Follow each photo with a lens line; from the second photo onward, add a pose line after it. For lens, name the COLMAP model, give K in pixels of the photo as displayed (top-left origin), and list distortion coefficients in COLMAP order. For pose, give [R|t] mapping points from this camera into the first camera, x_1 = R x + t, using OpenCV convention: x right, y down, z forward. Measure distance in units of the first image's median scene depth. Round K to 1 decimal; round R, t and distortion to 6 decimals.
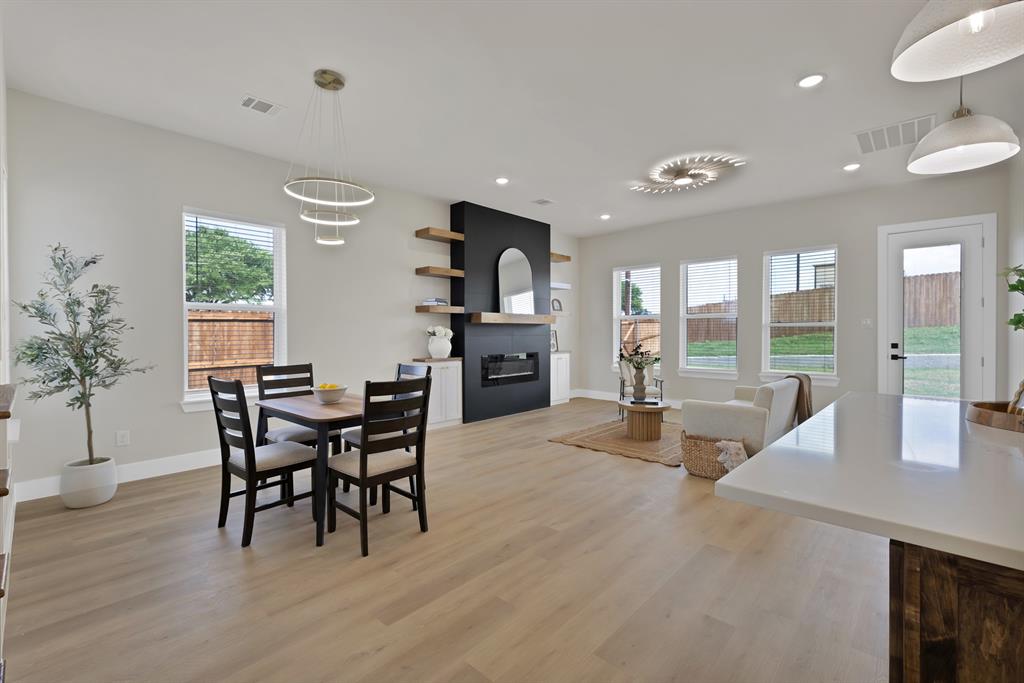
lens RADIAL K [[442.8, 0, 508.8], [0, 442.8, 337.3], [0, 0, 1]] dist [-0.001720, 0.001078]
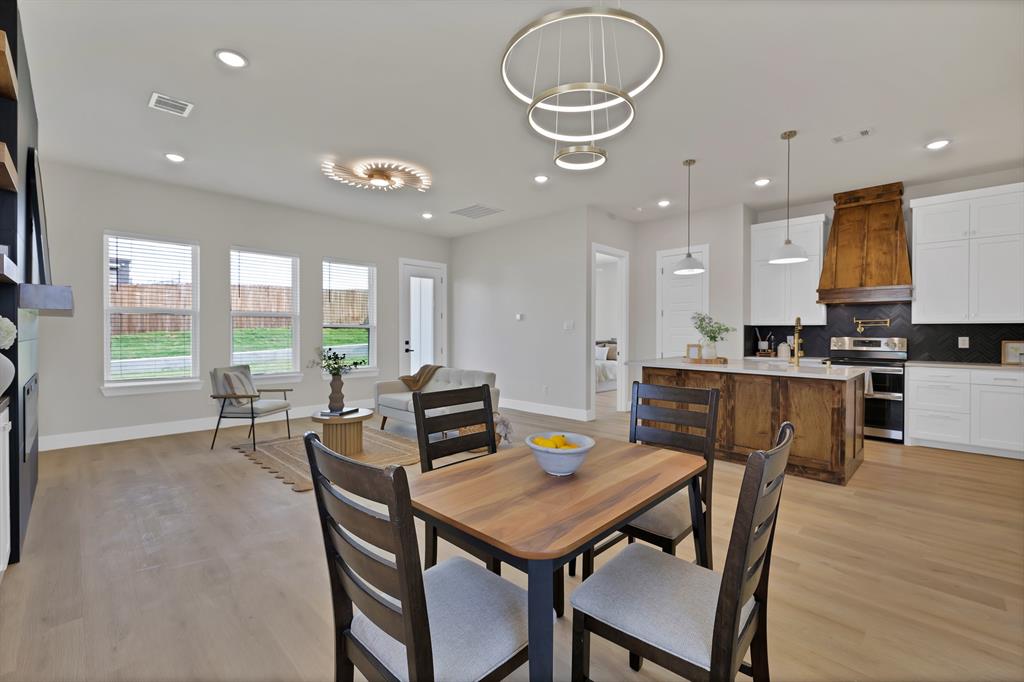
lens RADIAL K [[440.2, 0, 513.7], [0, 440.2, 330.3], [0, 0, 1]] dist [0.002246, 0.000548]
pose [[0.023452, 0.008003, 0.999693, -0.538219], [0.008513, 0.999930, -0.008205, -0.005901], [-0.999689, 0.008703, 0.023382, 0.614781]]
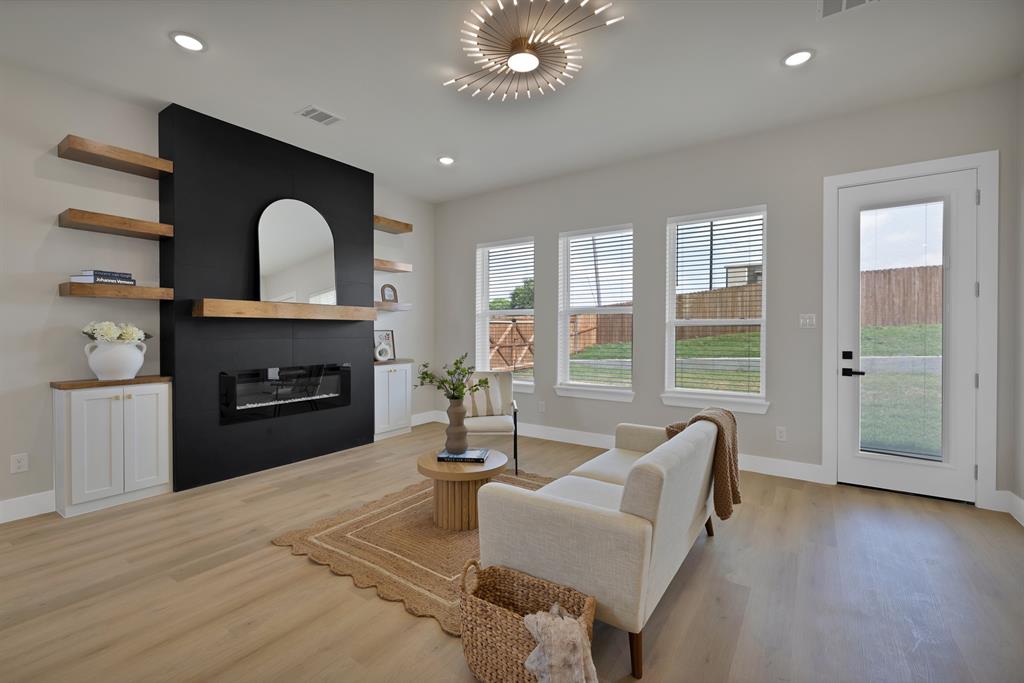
lens RADIAL K [[442.8, 0, 510.7], [0, 442.8, 334.4], [0, 0, 1]] dist [-0.001720, 0.001078]
pose [[0.988896, 0.002122, 0.148594, 0.271119], [-0.001555, 0.999991, -0.003933, -0.008644], [-0.148601, 0.003658, 0.988890, 0.414272]]
